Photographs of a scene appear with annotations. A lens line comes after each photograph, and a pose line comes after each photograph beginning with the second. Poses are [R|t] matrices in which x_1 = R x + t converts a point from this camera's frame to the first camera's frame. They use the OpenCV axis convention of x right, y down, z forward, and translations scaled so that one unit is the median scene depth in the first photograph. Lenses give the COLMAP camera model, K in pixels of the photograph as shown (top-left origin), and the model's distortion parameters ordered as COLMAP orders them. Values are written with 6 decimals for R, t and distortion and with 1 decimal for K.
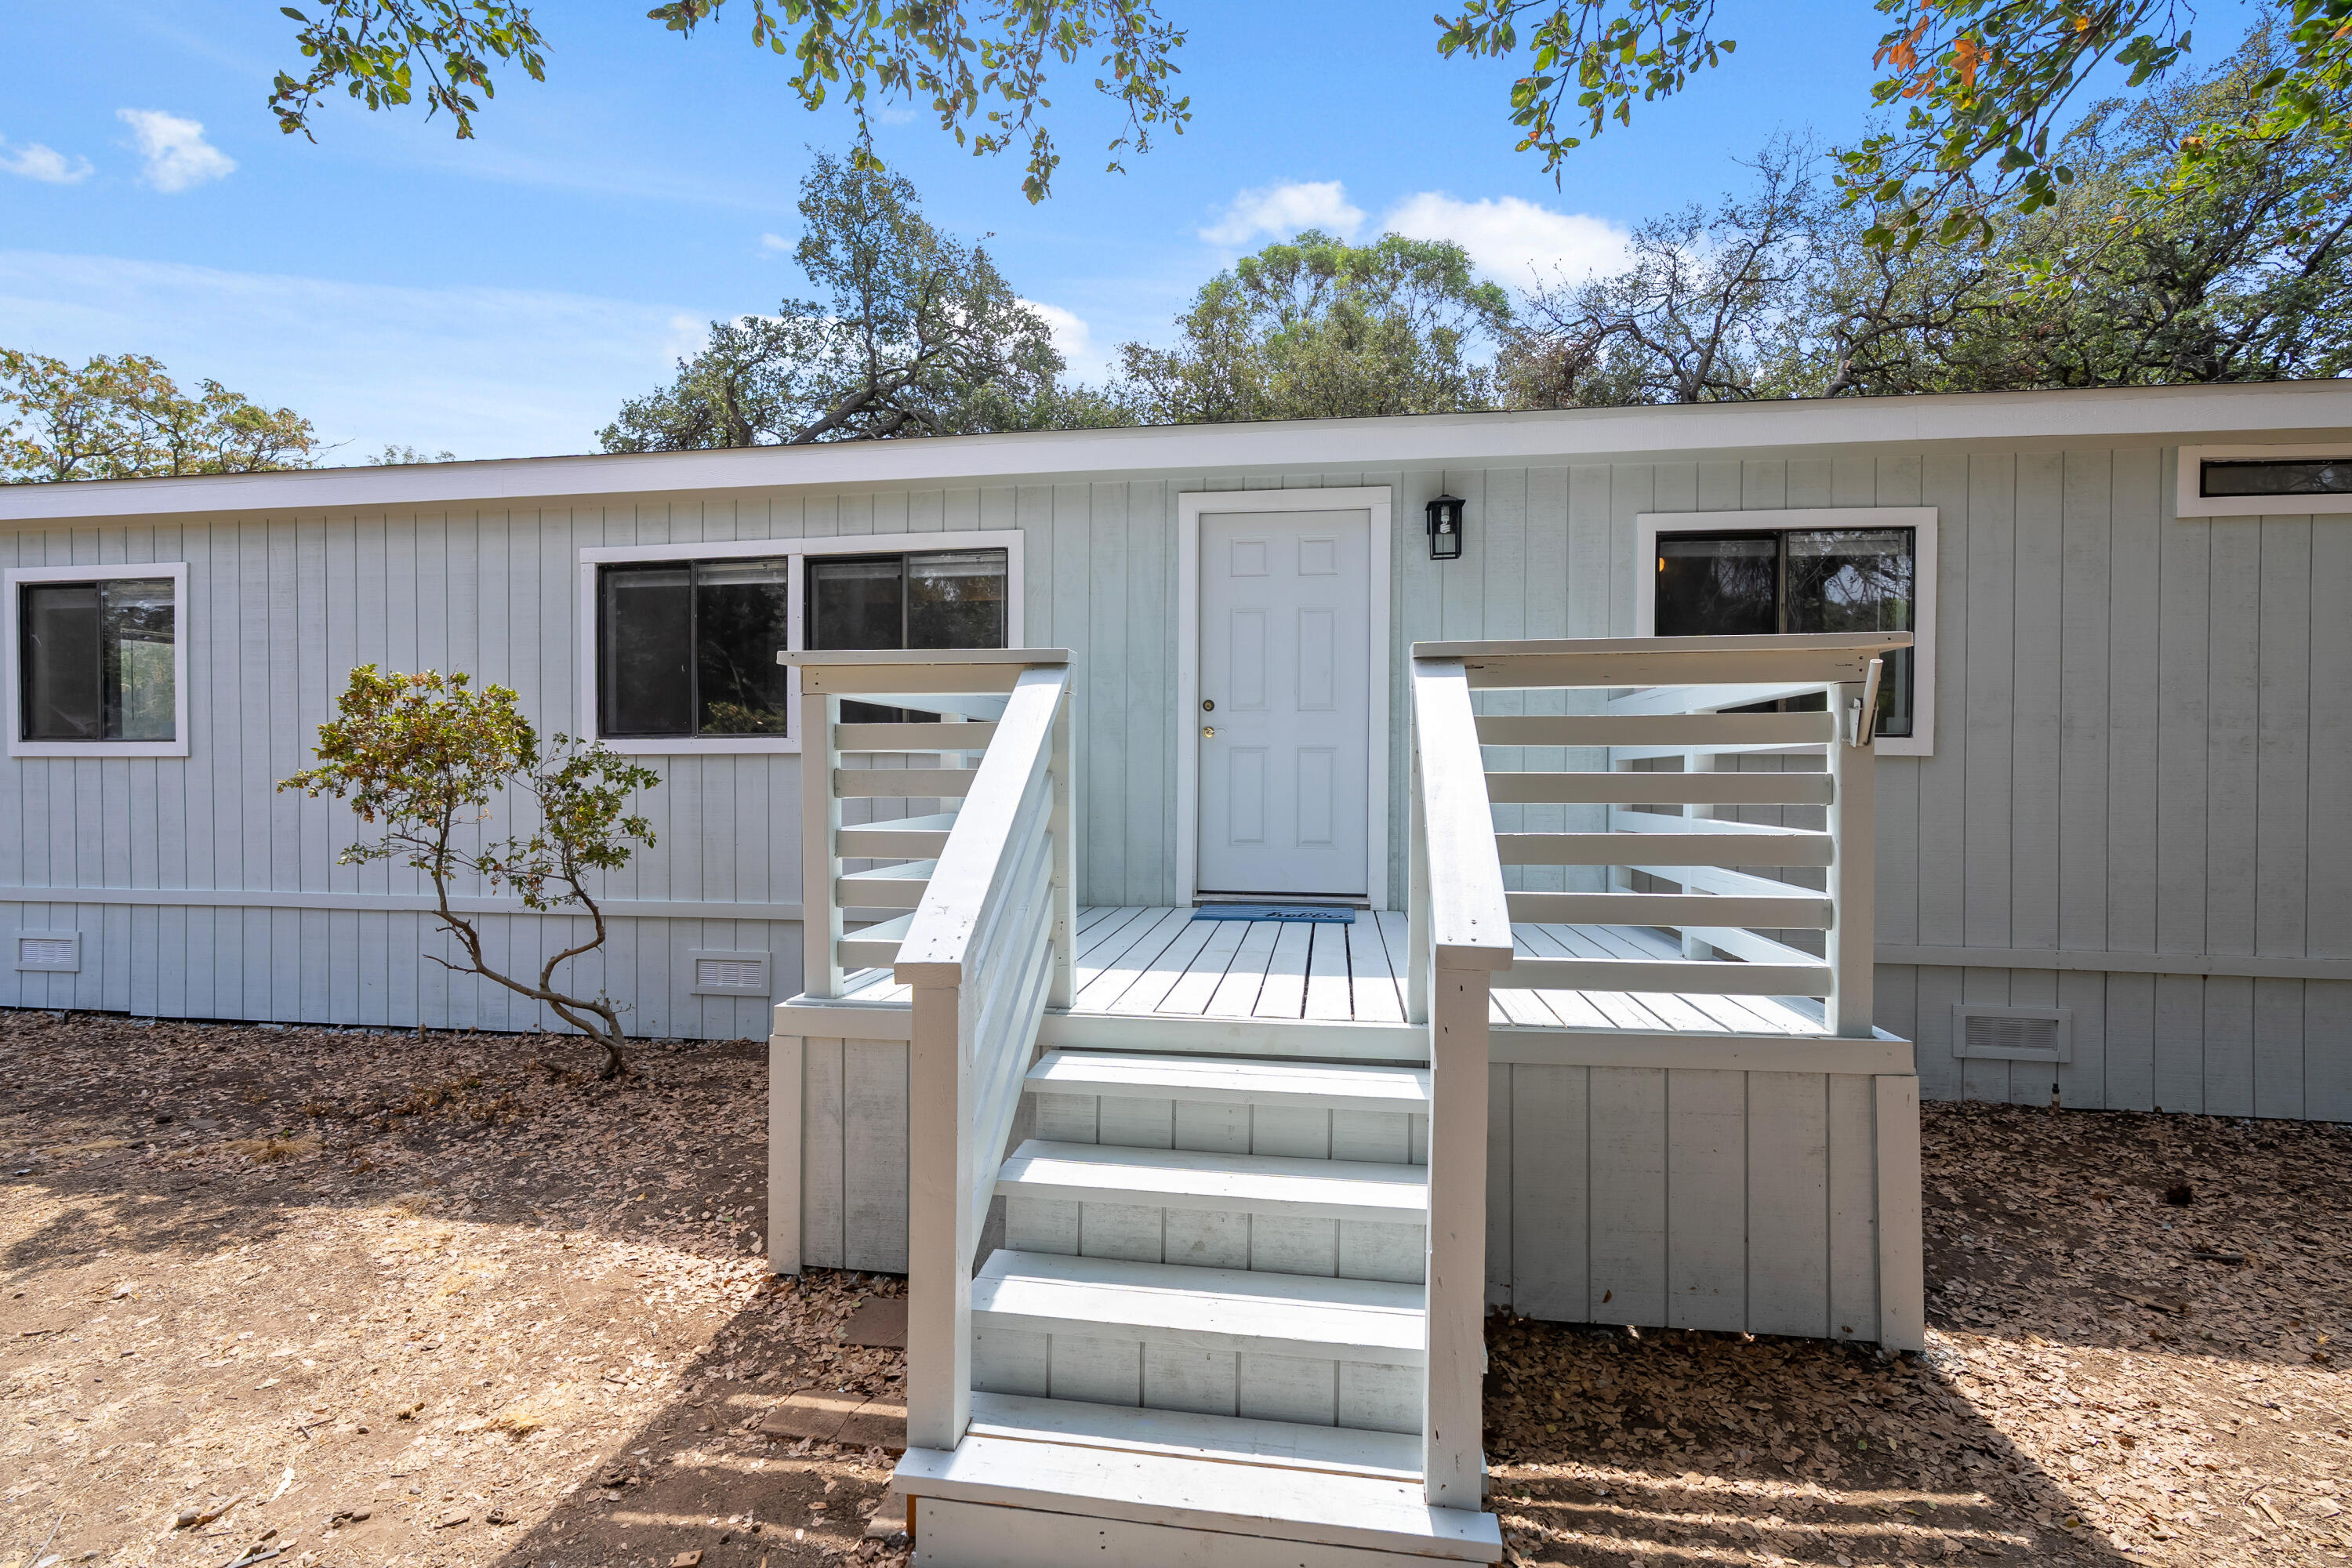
lens RADIAL K [[1090.2, 0, 1172.7], [0, 1090.2, 782.6], [0, 0, 1]] dist [-0.007306, 0.004204]
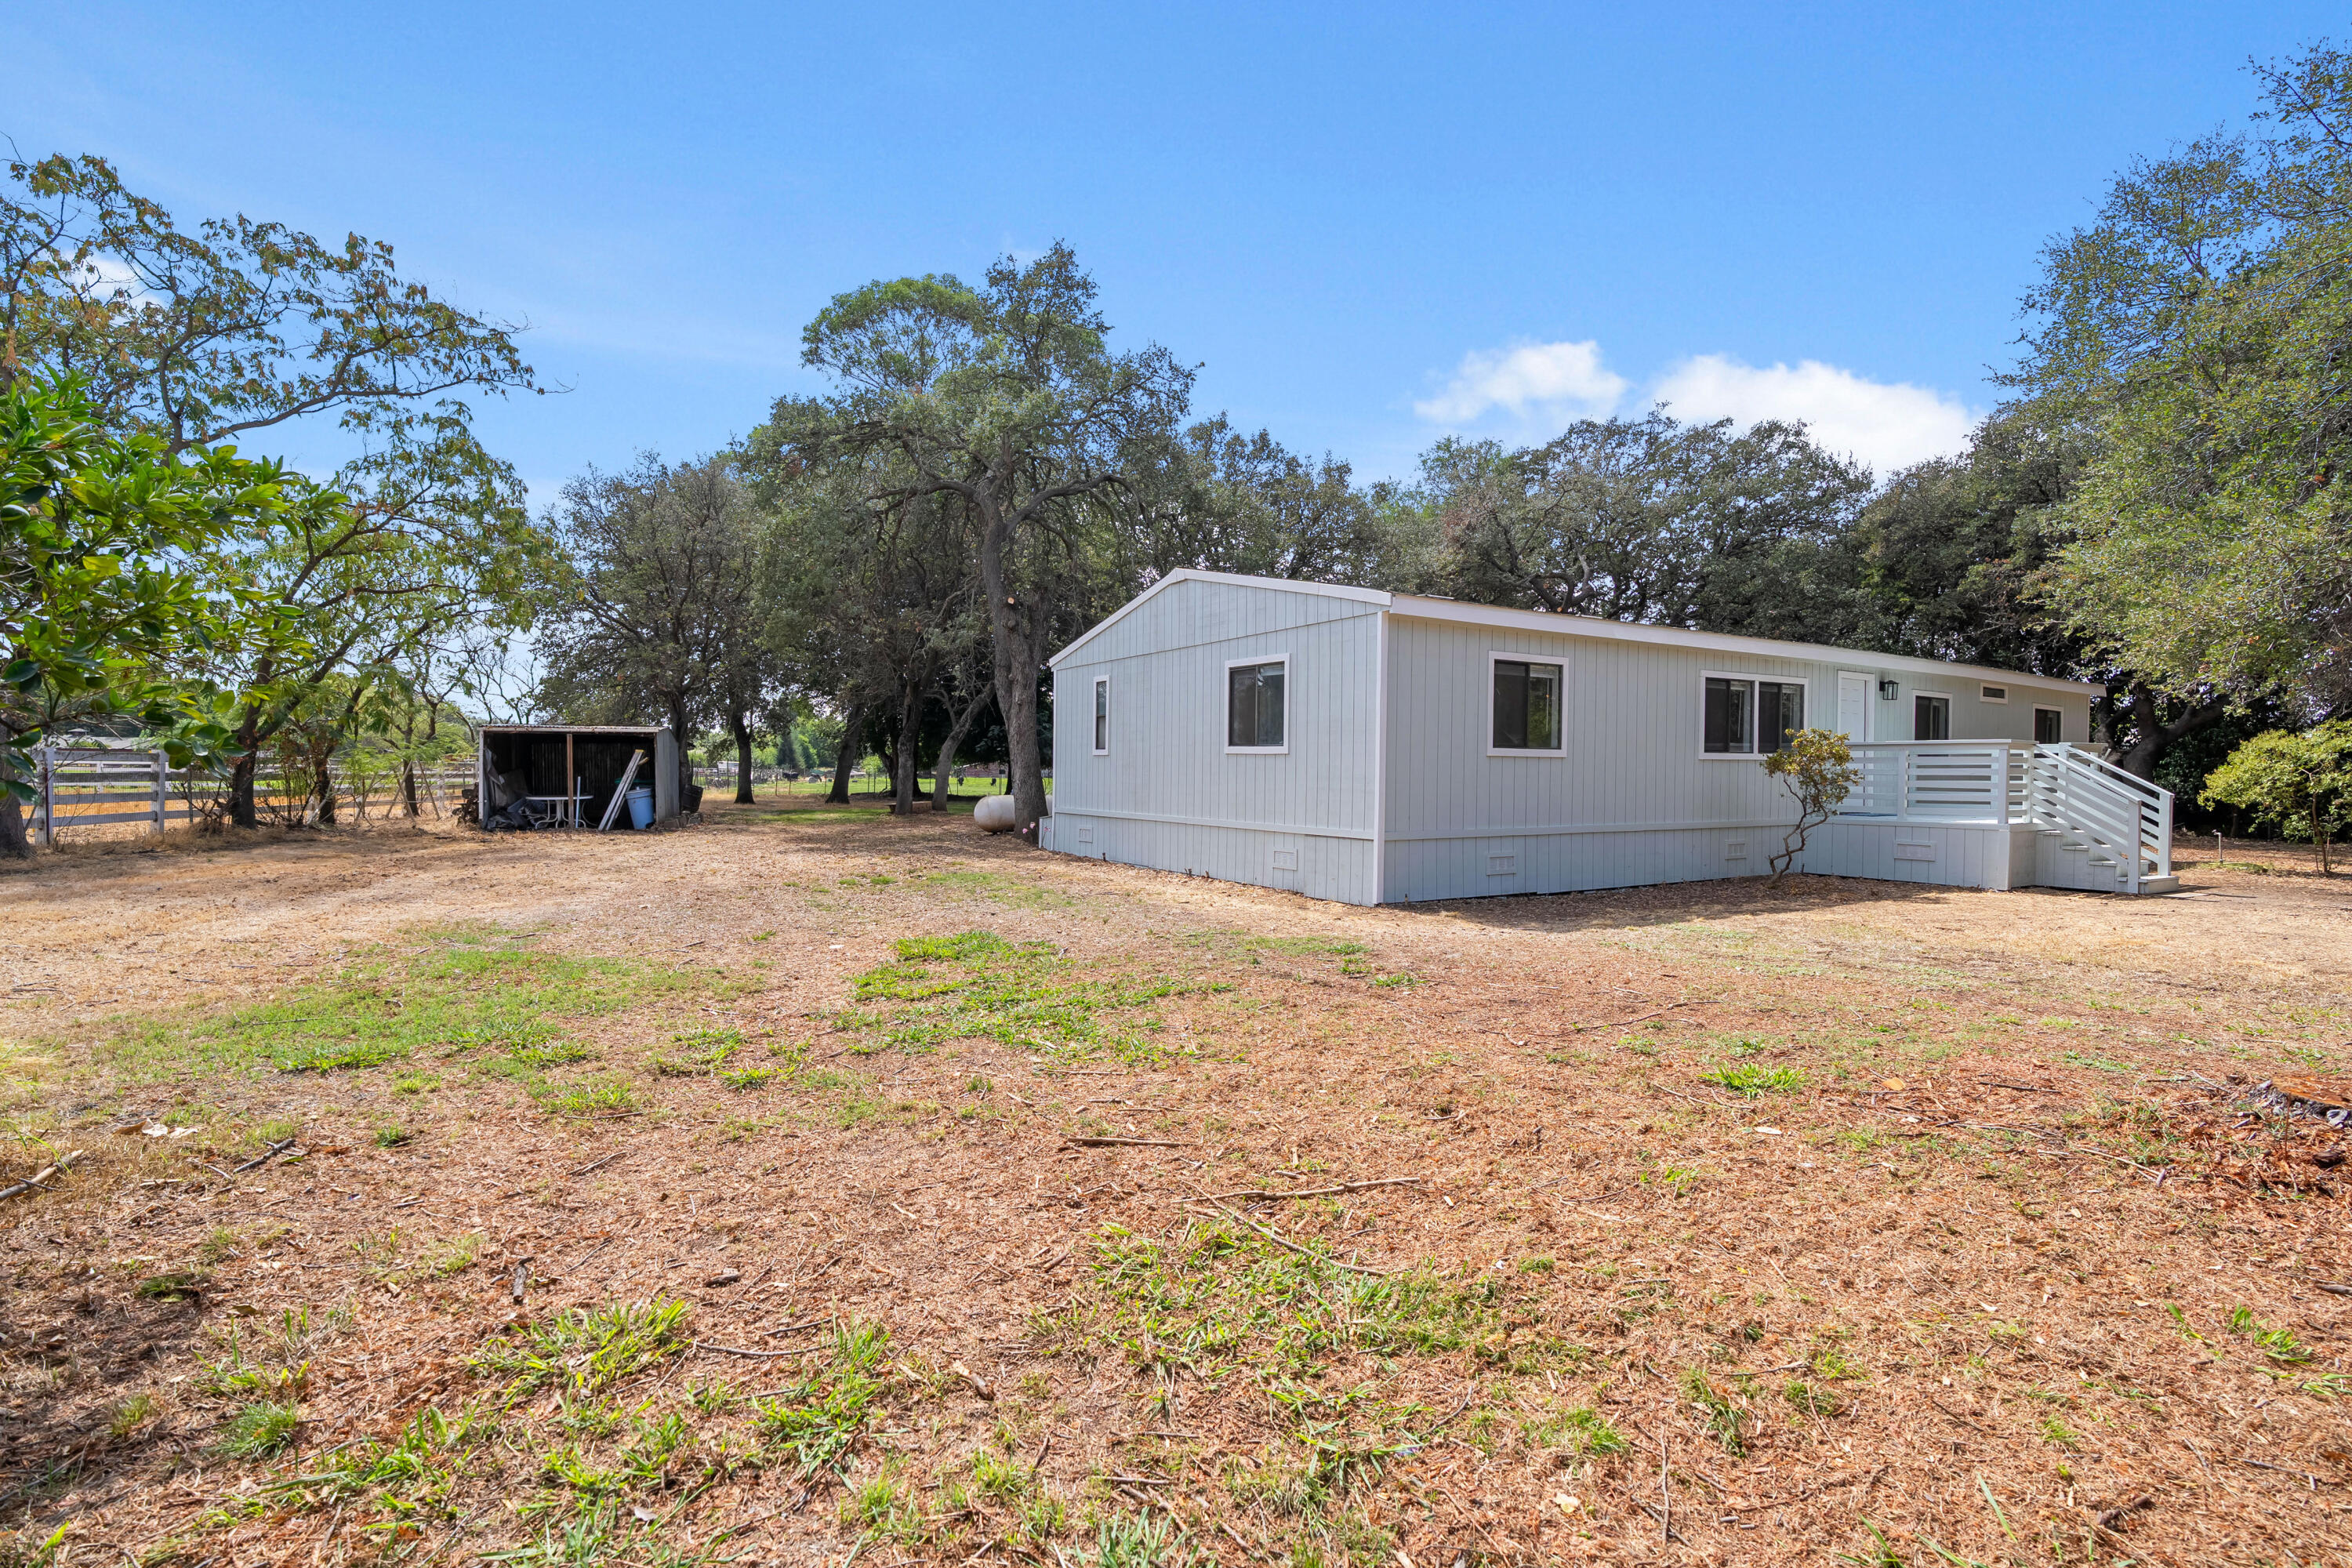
lens RADIAL K [[1090.2, 0, 1155.3], [0, 1090.2, 789.1], [0, 0, 1]] dist [-0.007306, 0.004204]
pose [[0.767753, -0.003492, 0.640736, -3.409606], [0.003396, 0.999993, 0.001381, 0.034515], [-0.640736, 0.001115, 0.767760, -0.035081]]
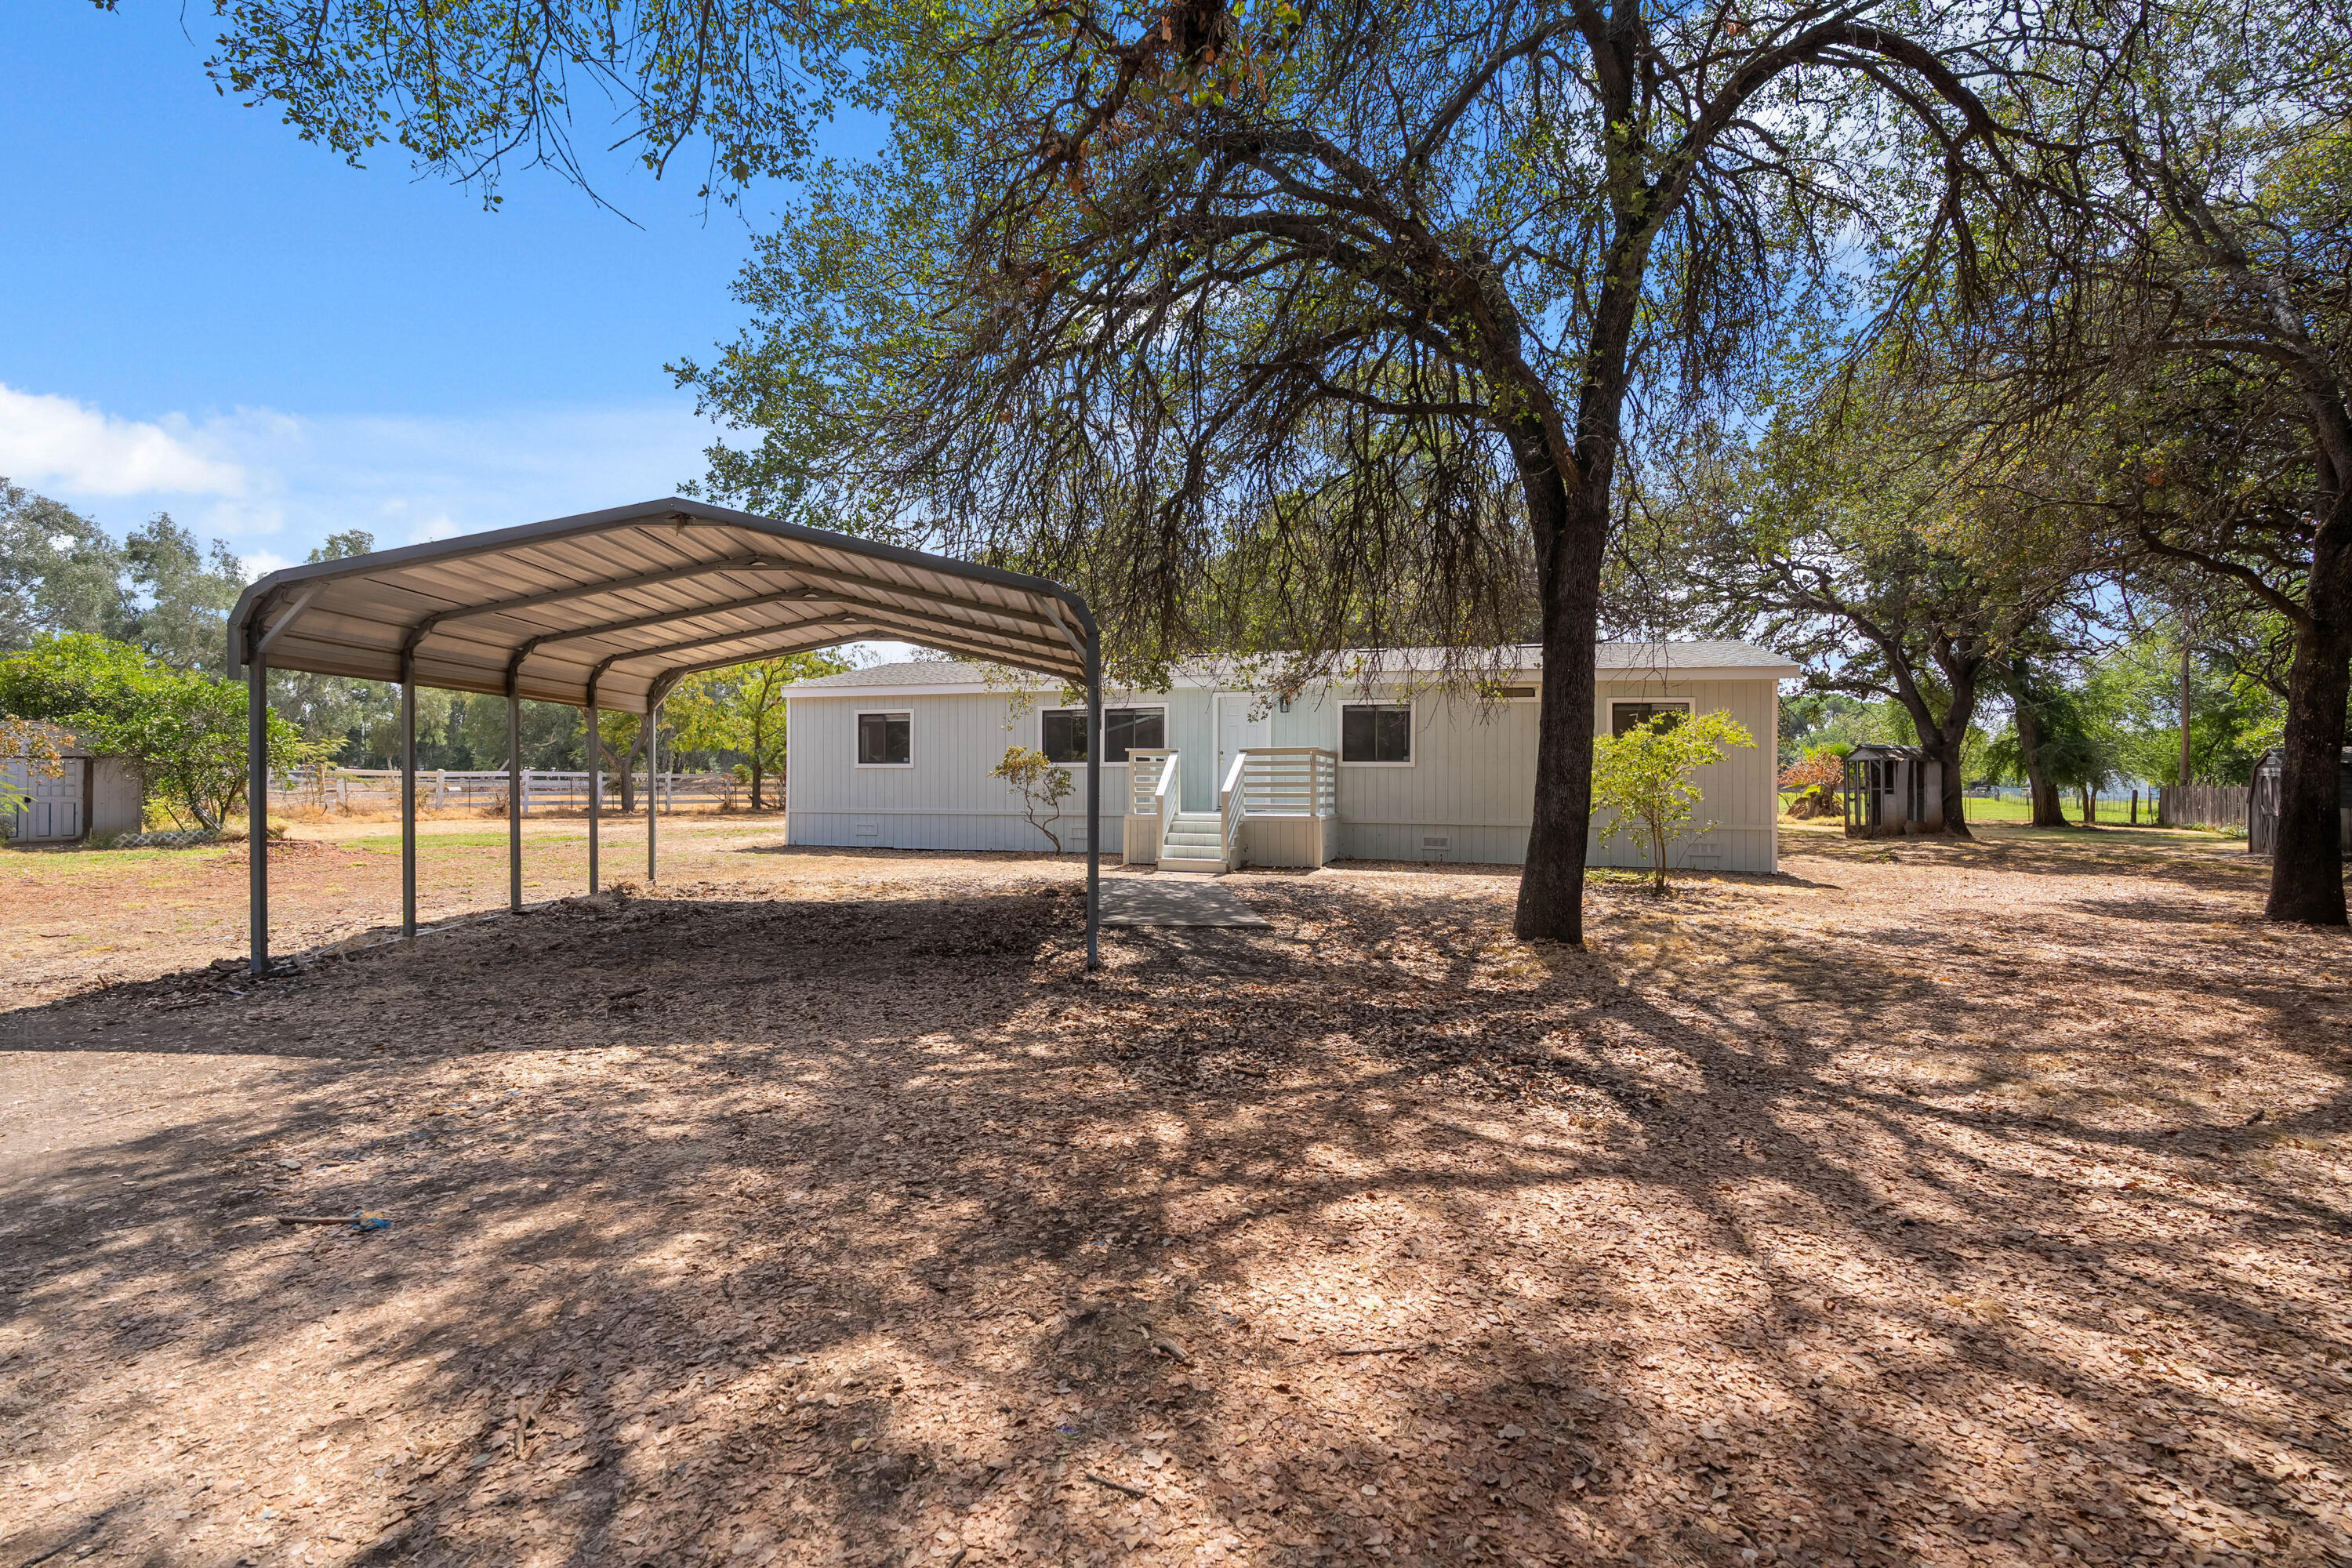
lens RADIAL K [[1090.2, 0, 1179.6], [0, 1090.2, 785.2], [0, 0, 1]] dist [-0.007306, 0.004204]
pose [[0.994107, -0.000811, -0.108402, 0.301475], [0.000464, 0.999995, -0.003230, 0.047607], [0.108404, 0.003161, 0.994102, -2.659933]]
